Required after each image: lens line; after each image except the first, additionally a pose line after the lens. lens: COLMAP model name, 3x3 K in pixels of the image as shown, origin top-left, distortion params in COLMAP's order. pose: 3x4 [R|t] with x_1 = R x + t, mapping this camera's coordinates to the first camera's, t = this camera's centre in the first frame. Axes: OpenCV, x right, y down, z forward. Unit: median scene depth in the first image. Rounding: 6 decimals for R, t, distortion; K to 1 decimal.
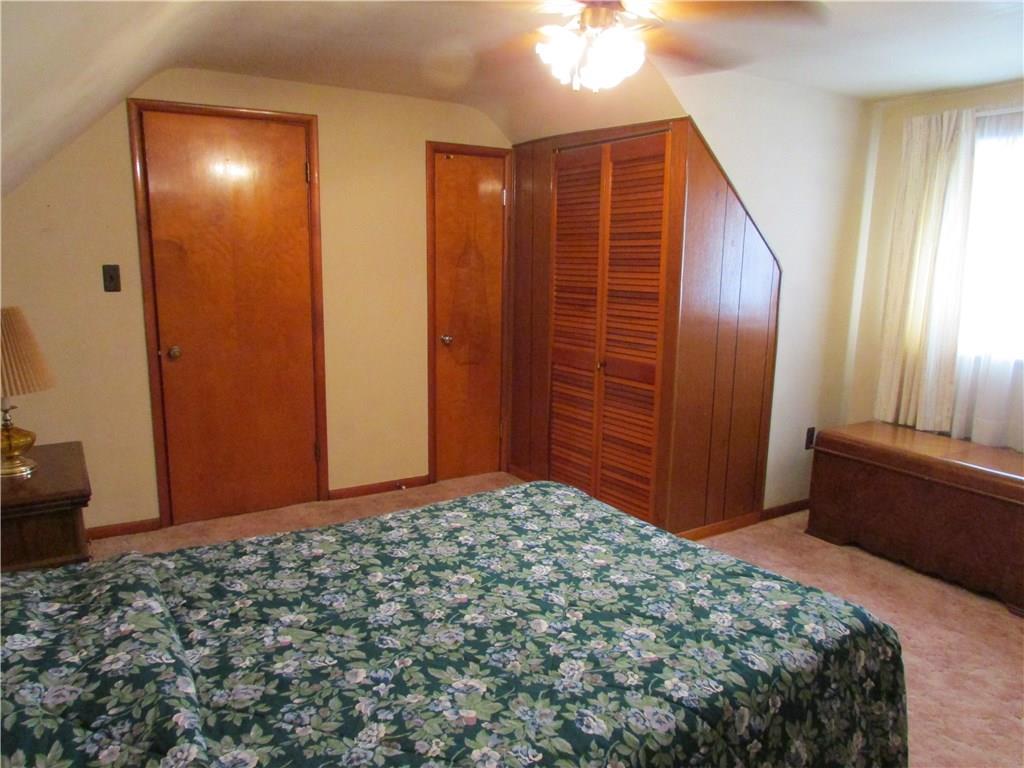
lens RADIAL K [[738.3, 0, 508.4], [0, 738.3, 387.5], [0, 0, 1]] dist [-0.008615, 0.006122]
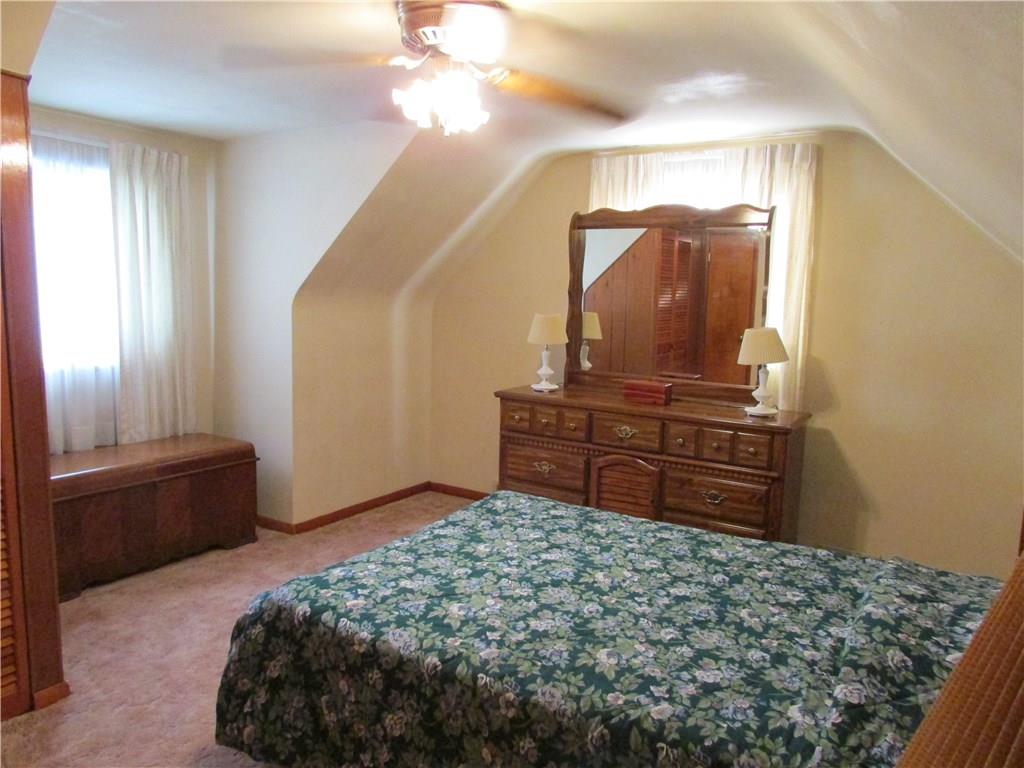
lens RADIAL K [[738.3, 0, 508.4], [0, 738.3, 387.5], [0, 0, 1]] dist [-0.008615, 0.006122]
pose [[-0.425751, -0.146700, 0.892869, -1.091494], [0.123482, 0.968118, 0.217944, -0.329523], [-0.896375, 0.203043, -0.394062, 1.689718]]
